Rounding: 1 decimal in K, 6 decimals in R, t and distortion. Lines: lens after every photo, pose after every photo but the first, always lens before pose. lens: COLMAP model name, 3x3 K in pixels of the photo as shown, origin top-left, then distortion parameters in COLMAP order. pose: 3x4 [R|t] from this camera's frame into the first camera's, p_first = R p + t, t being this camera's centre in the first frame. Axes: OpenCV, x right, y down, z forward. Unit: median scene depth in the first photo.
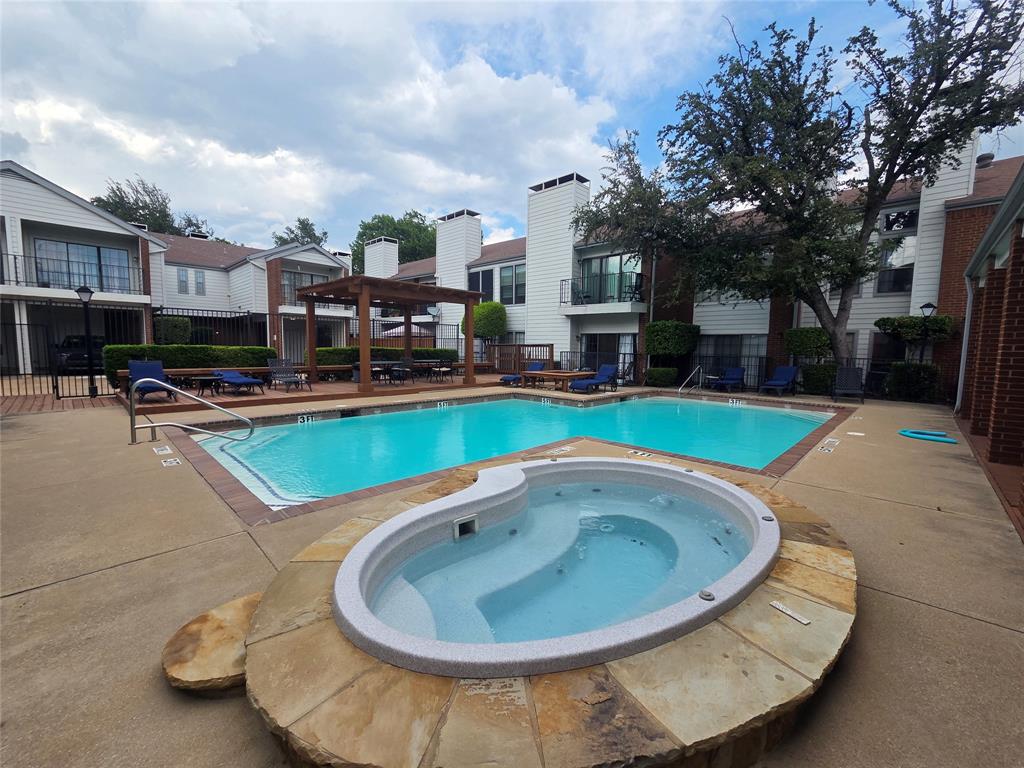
lens RADIAL K [[410.9, 0, 516.3], [0, 410.9, 383.2], [0, 0, 1]] dist [-0.003167, -0.000322]
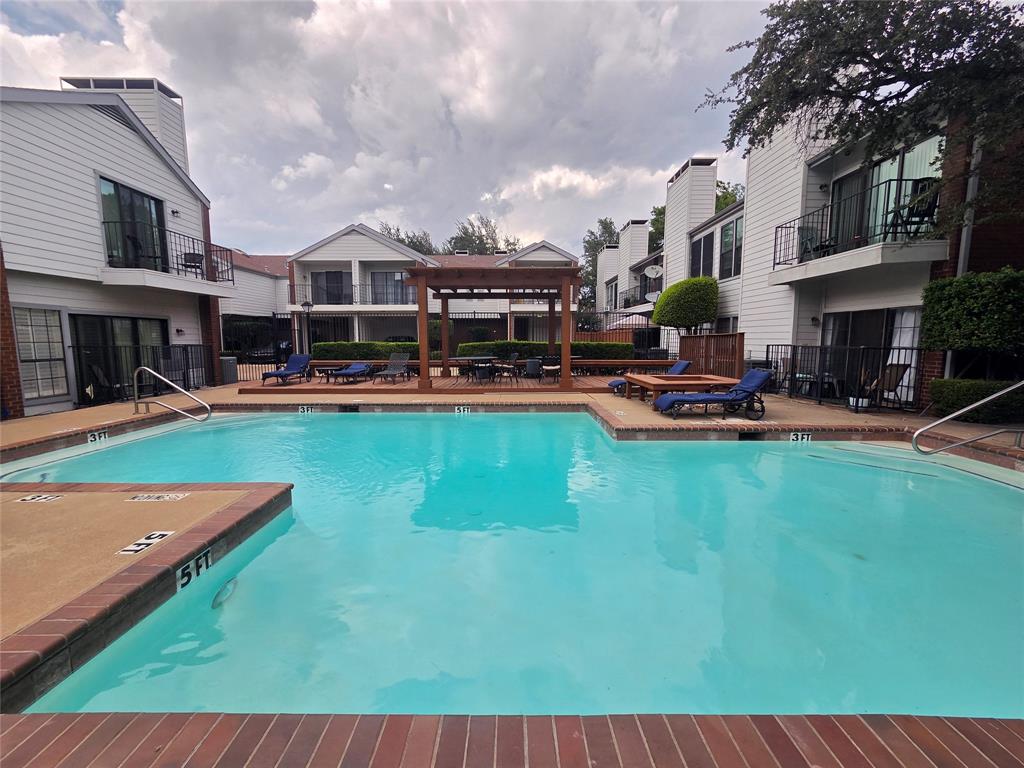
lens RADIAL K [[410.9, 0, 511.8], [0, 410.9, 383.8], [0, 0, 1]] dist [-0.003167, -0.000322]
pose [[0.689669, 0.061801, -0.721483, 0.303658], [-0.050839, 0.998025, 0.036892, -0.022859], [0.722338, 0.011236, 0.691449, 0.314761]]
